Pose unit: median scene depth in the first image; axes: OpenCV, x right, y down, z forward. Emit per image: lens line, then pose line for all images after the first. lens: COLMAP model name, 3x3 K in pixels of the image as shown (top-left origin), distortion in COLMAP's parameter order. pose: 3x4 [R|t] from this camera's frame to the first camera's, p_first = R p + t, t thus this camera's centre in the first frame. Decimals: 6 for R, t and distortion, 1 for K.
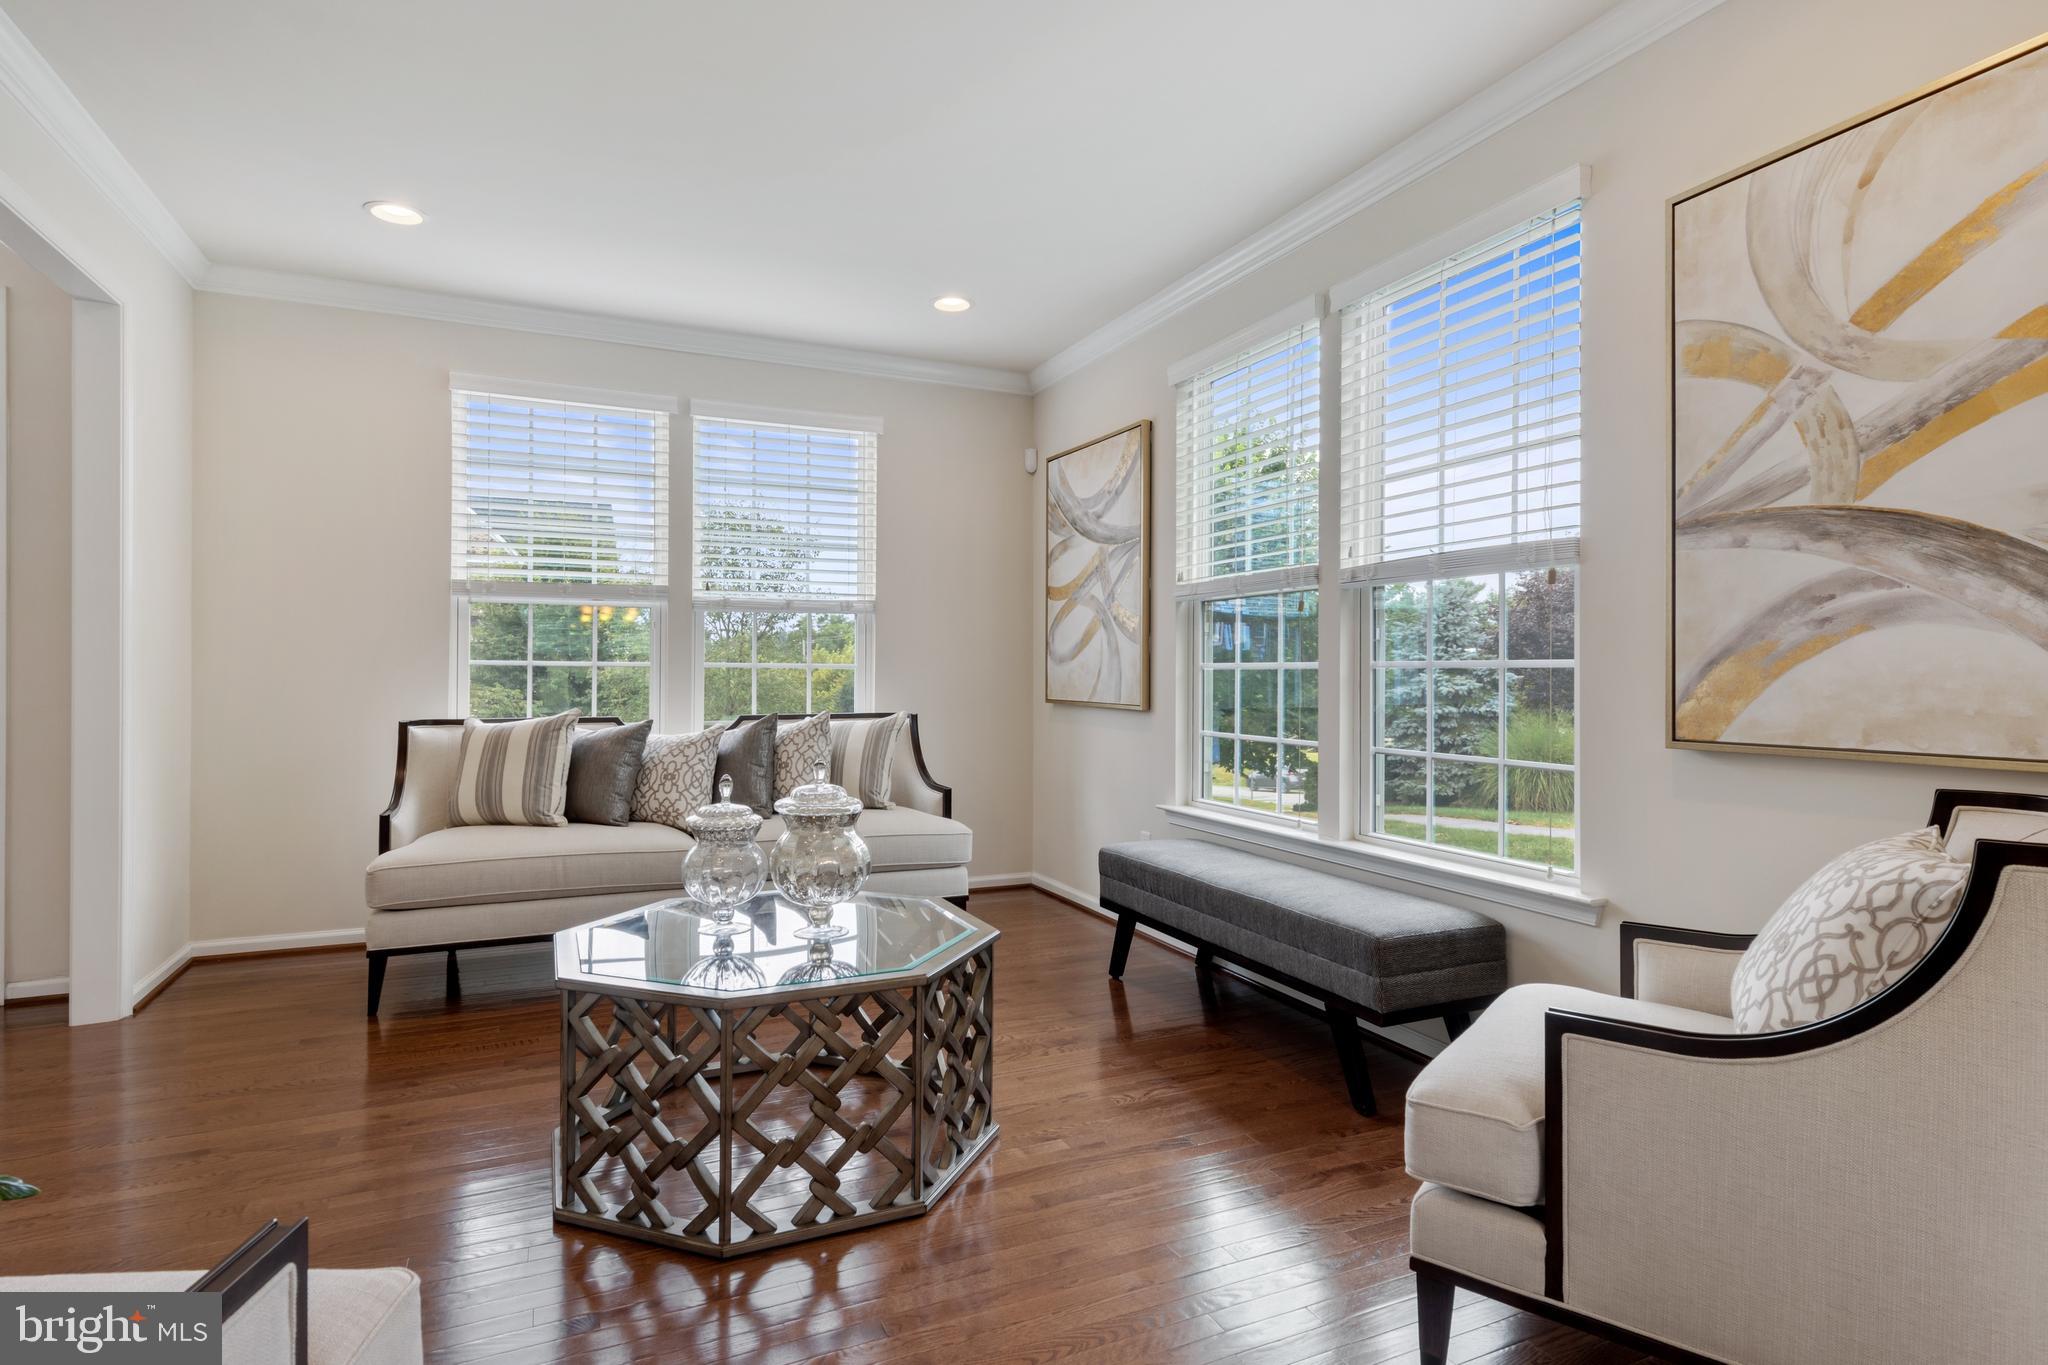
lens RADIAL K [[1046.8, 0, 1031.3], [0, 1046.8, 673.3], [0, 0, 1]] dist [0.001863, -0.000491]
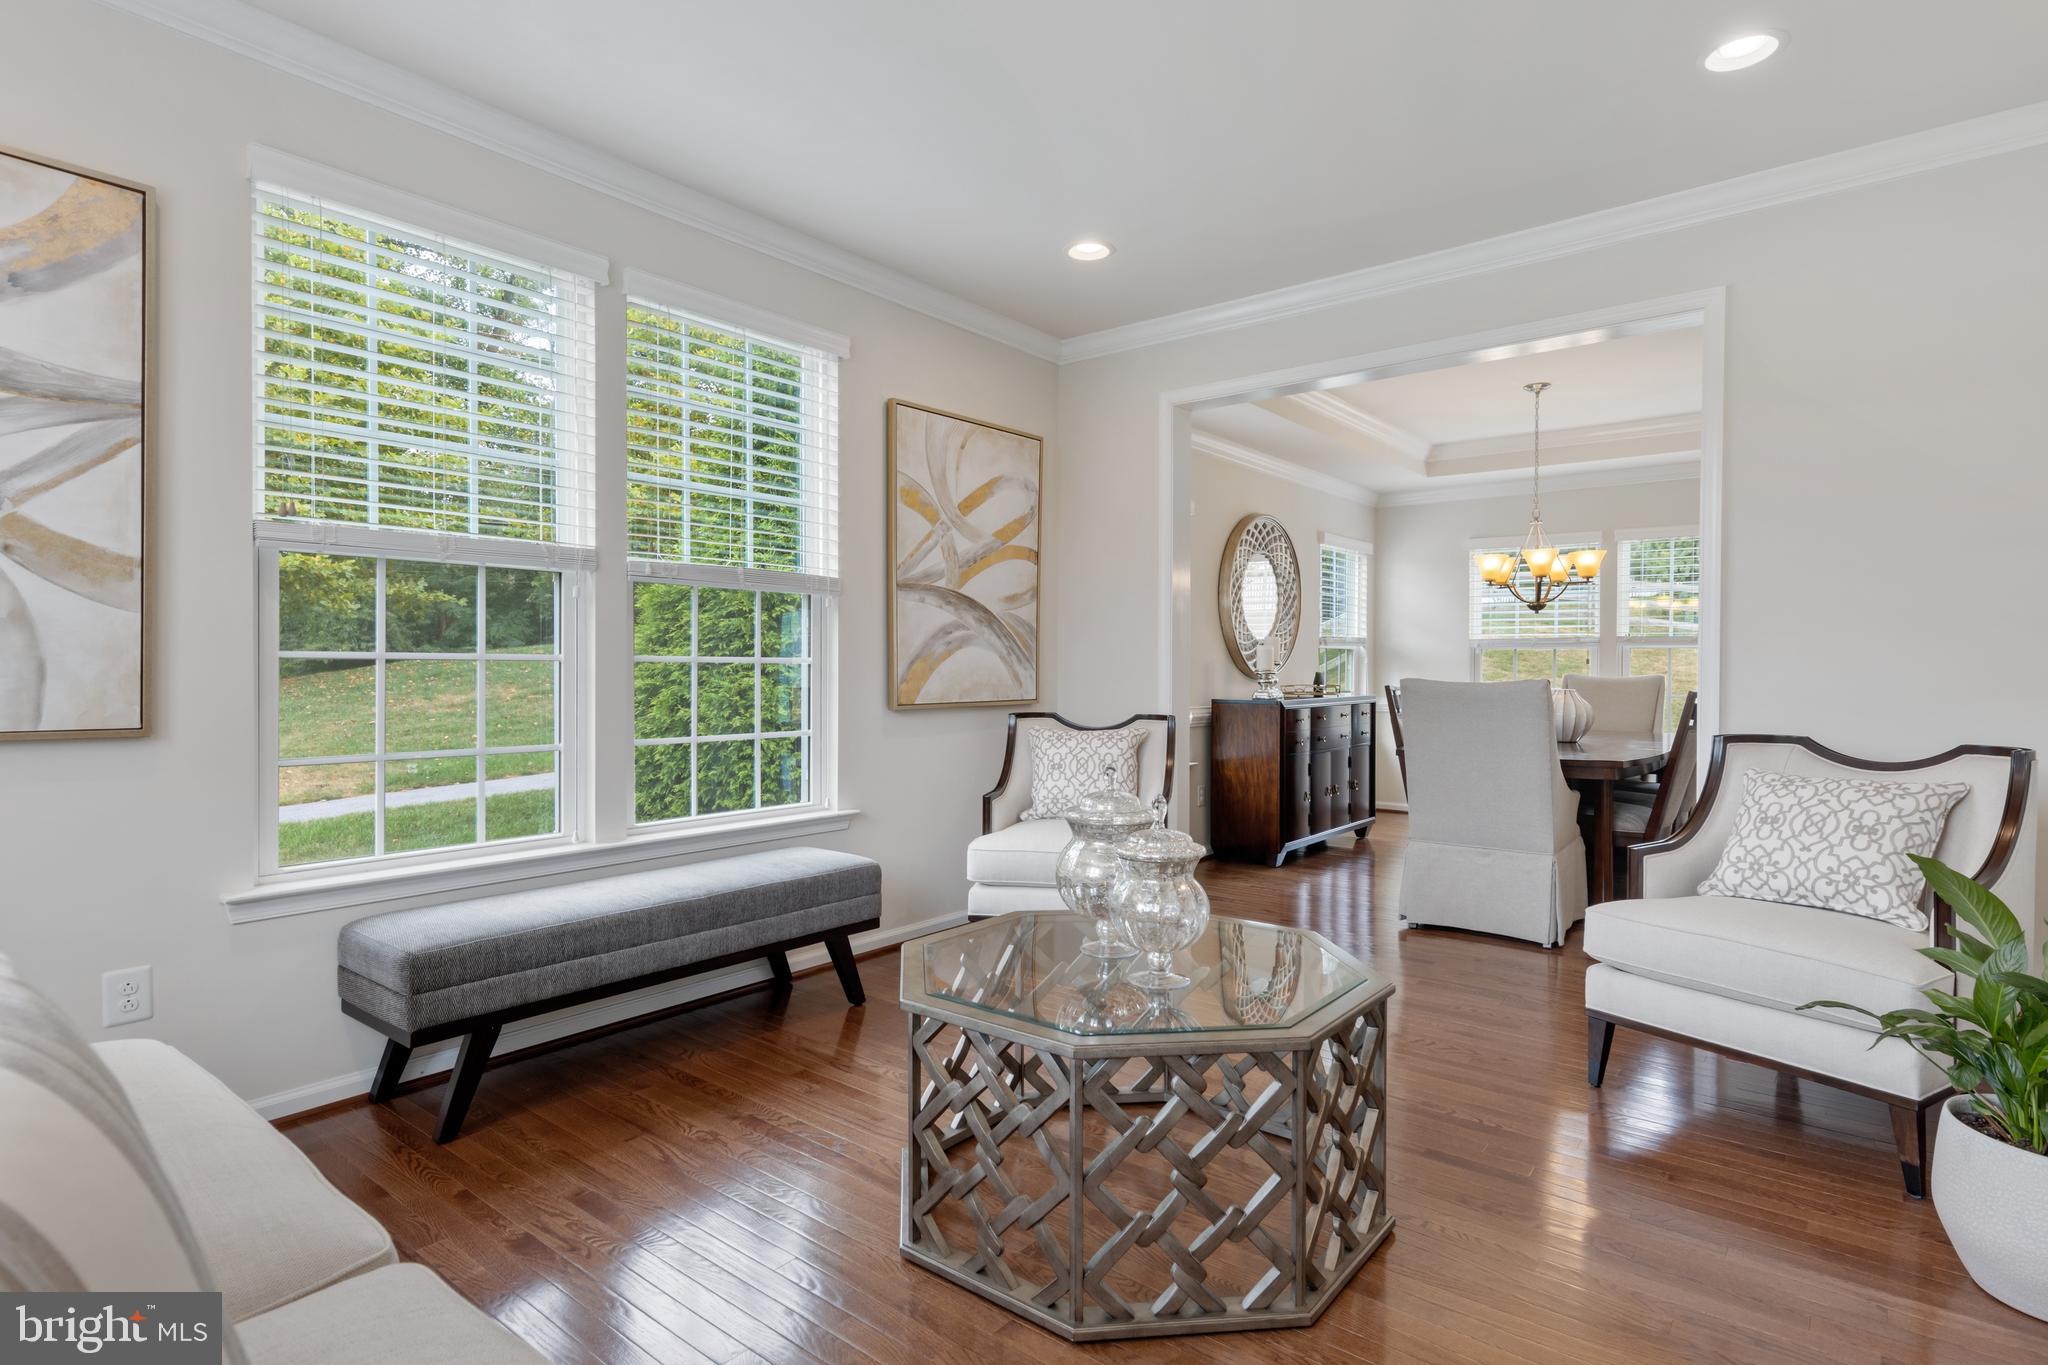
lens RADIAL K [[1046.8, 0, 1031.3], [0, 1046.8, 673.3], [0, 0, 1]] dist [0.001863, -0.000491]
pose [[-0.449301, -0.006345, 0.893358, -0.650078], [-0.002666, 0.999980, 0.005761, -0.000802], [-0.893377, 0.000207, -0.449309, 0.963678]]
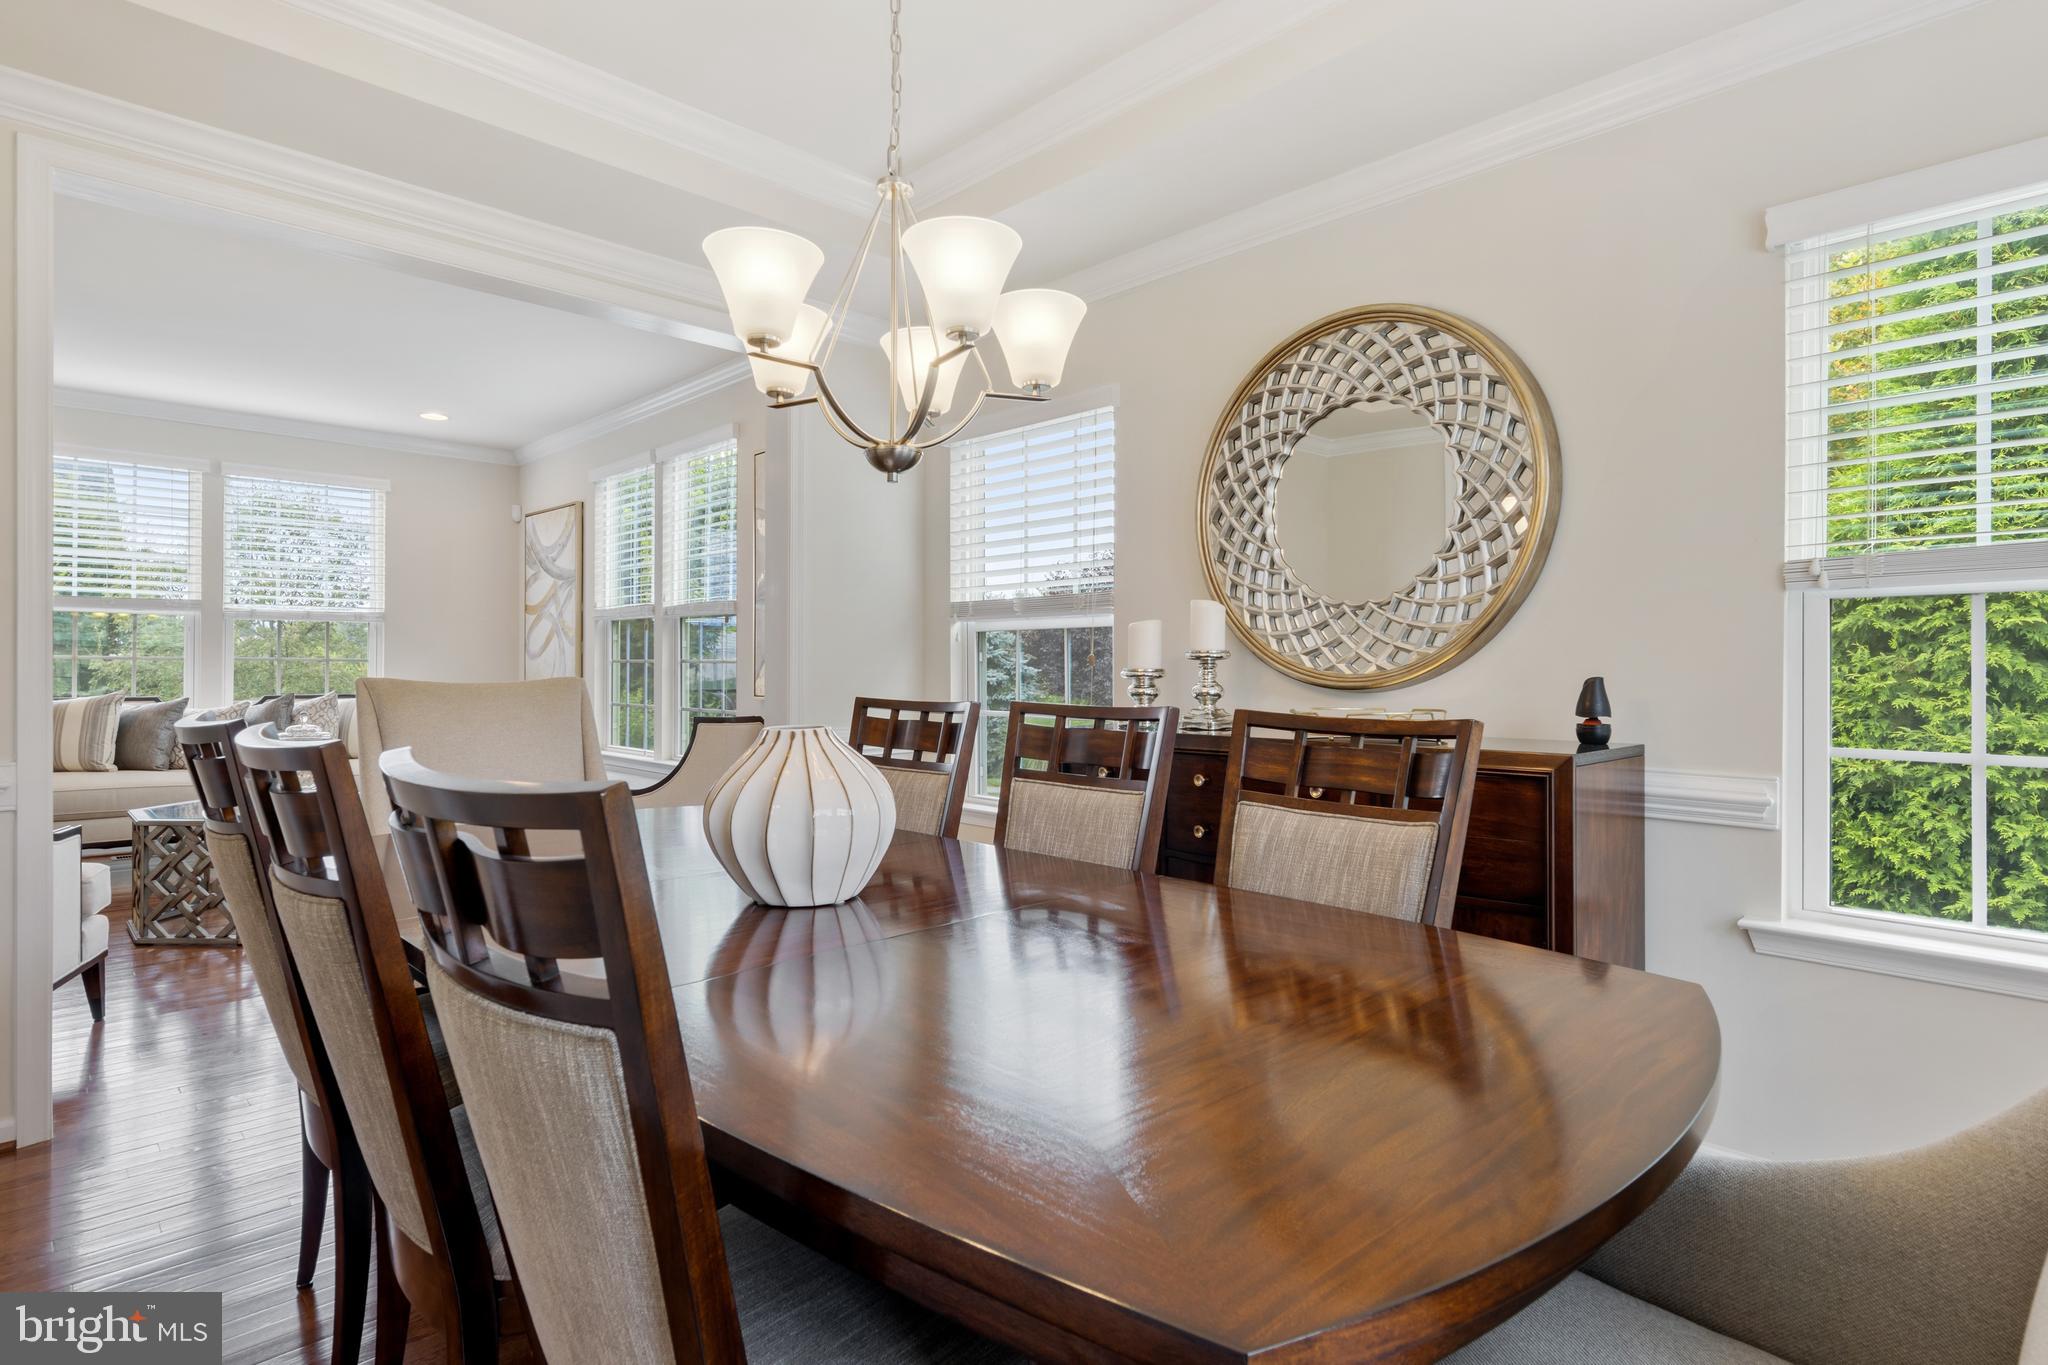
lens RADIAL K [[1039.2, 0, 1052.9], [0, 1039.2, 668.2], [0, 0, 1]] dist [0.000791, -0.007472]
pose [[0.936396, 0.000158, 0.350946, 0.259708], [-0.000189, 1.000000, 0.000052, 0.004267], [-0.350946, -0.000115, 0.936396, -0.776690]]
